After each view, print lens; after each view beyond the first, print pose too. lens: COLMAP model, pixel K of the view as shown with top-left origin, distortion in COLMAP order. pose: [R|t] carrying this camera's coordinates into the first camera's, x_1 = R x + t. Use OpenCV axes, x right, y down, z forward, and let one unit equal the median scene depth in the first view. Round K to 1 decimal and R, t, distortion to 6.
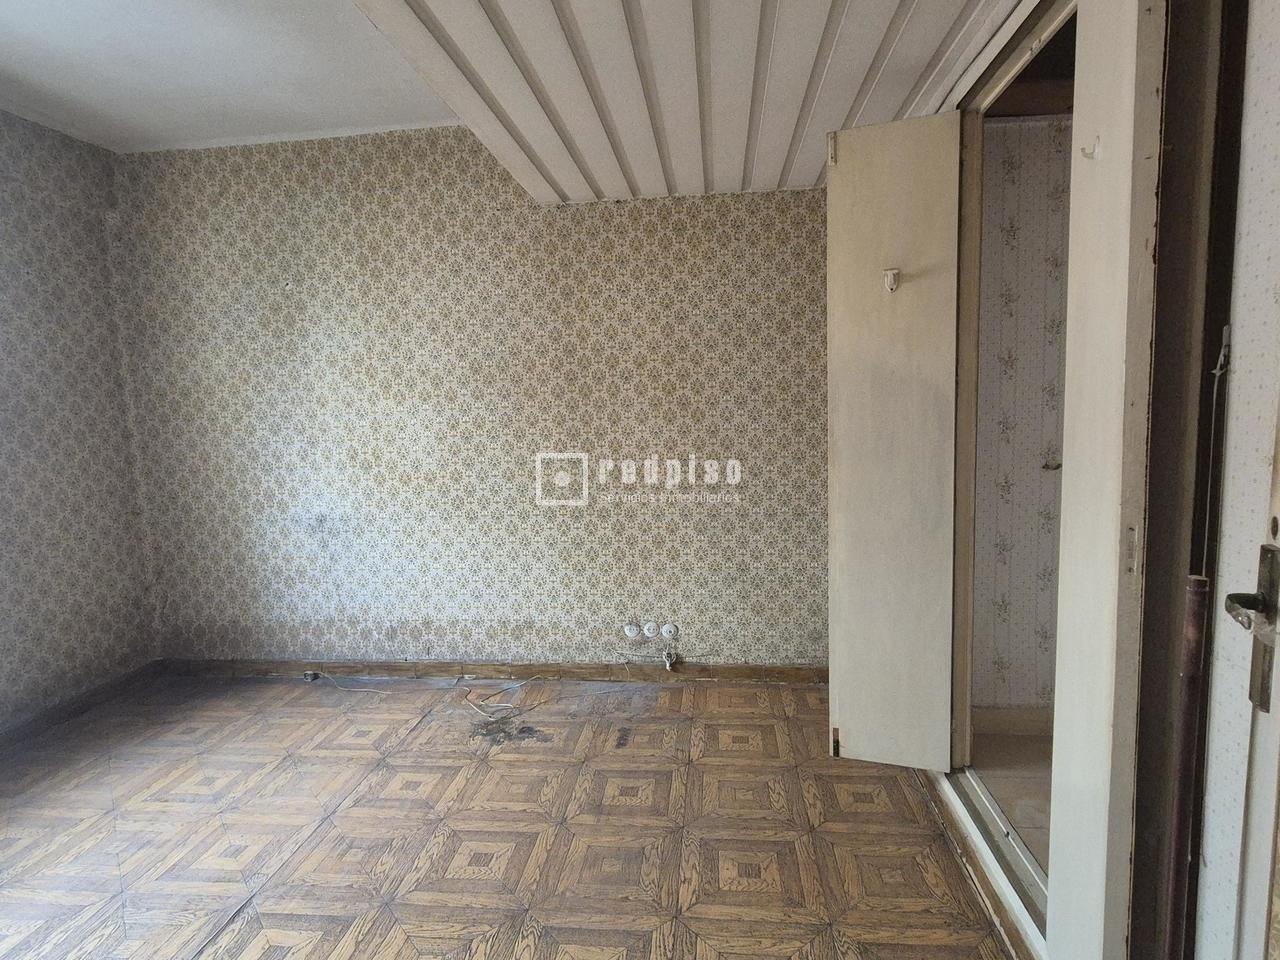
lens RADIAL K [[706.7, 0, 651.6], [0, 706.7, 491.2], [0, 0, 1]] dist [-0.005261, 0.003160]
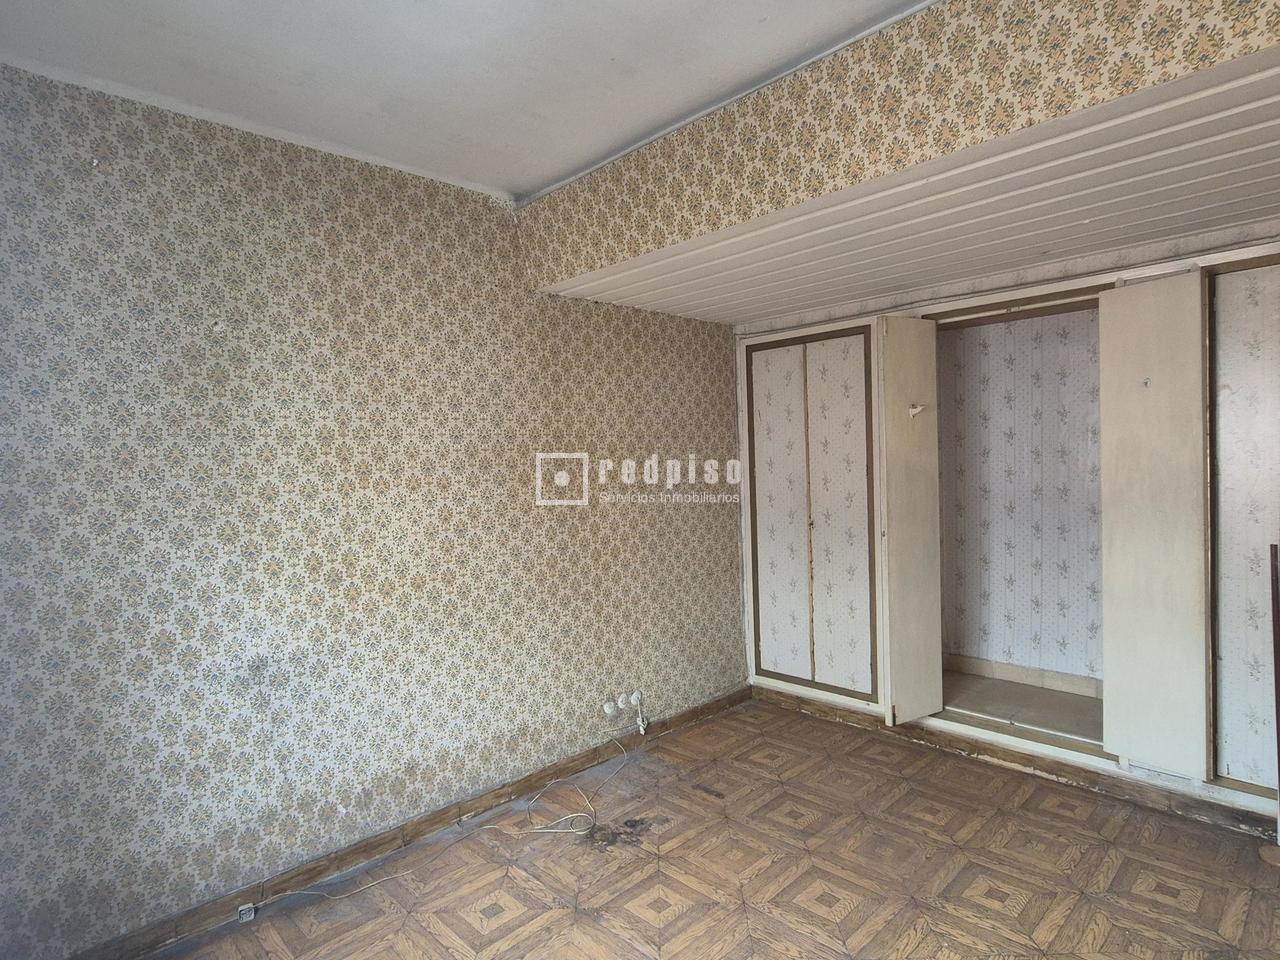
lens RADIAL K [[706.7, 0, 641.1], [0, 706.7, 491.8], [0, 0, 1]] dist [-0.005261, 0.003160]
pose [[0.635964, -0.023863, 0.771350, -0.788198], [0.105430, 0.992837, -0.056210, -0.051512], [-0.764483, 0.117071, 0.633924, 0.278126]]
